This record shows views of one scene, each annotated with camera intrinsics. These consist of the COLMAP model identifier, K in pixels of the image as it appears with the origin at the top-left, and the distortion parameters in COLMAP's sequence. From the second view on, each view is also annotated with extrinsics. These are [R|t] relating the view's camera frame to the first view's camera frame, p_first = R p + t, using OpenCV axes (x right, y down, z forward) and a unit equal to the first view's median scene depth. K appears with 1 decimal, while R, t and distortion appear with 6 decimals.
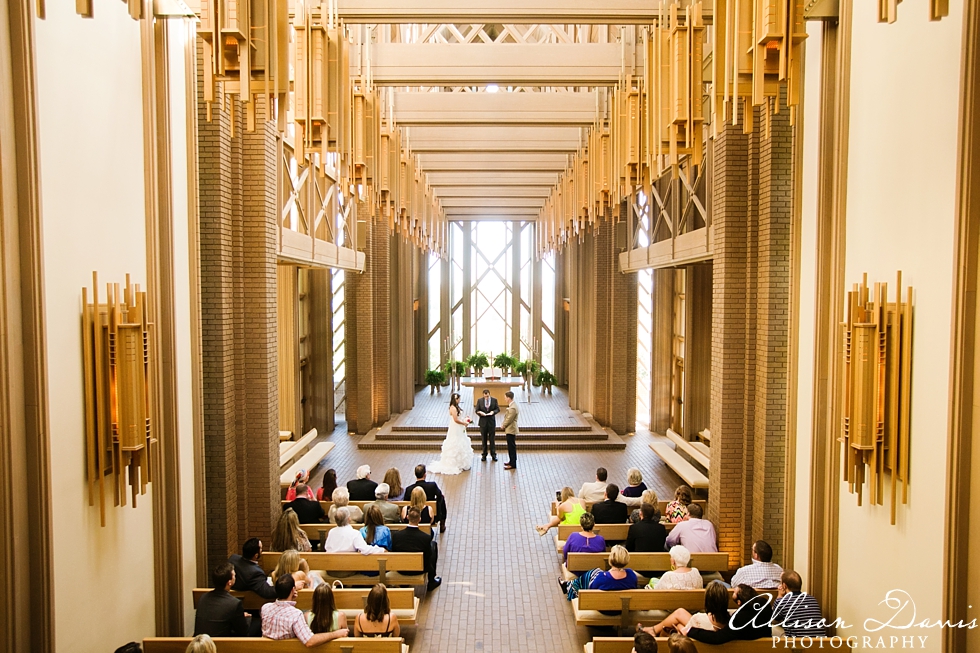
lens RADIAL K [[588.0, 0, 492.9], [0, 588.0, 324.5], [0, 0, 1]] dist [-0.004612, 0.009639]
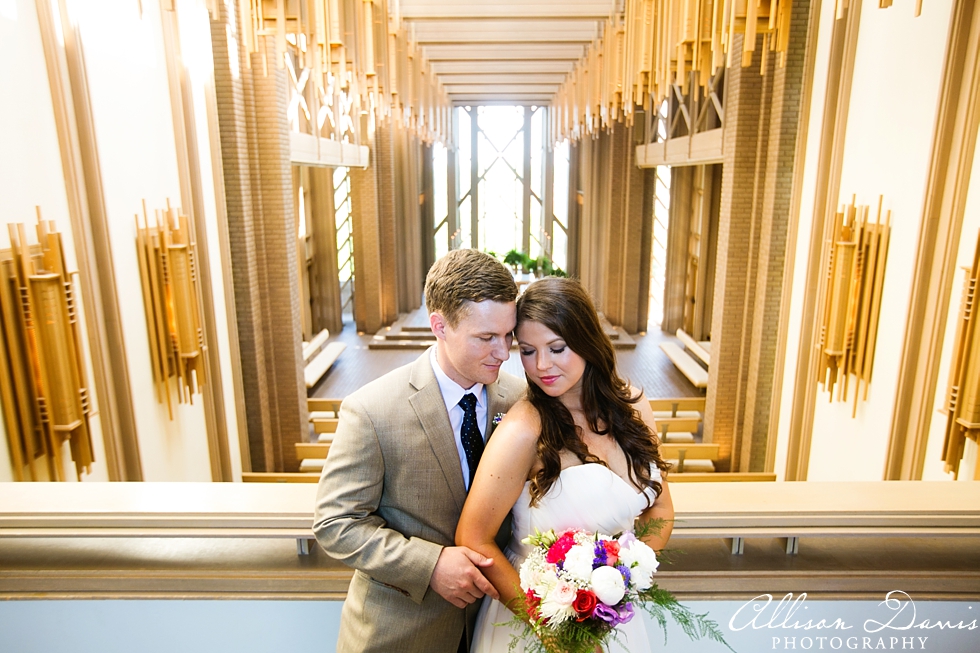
lens RADIAL K [[654.5, 0, 489.4], [0, 654.5, 326.8], [0, 0, 1]] dist [0.005589, 0.000356]
pose [[0.999842, -0.003352, -0.017430, -0.006952], [0.006470, 0.983268, 0.182050, -0.049106], [0.016528, -0.182134, 0.983135, -0.157902]]
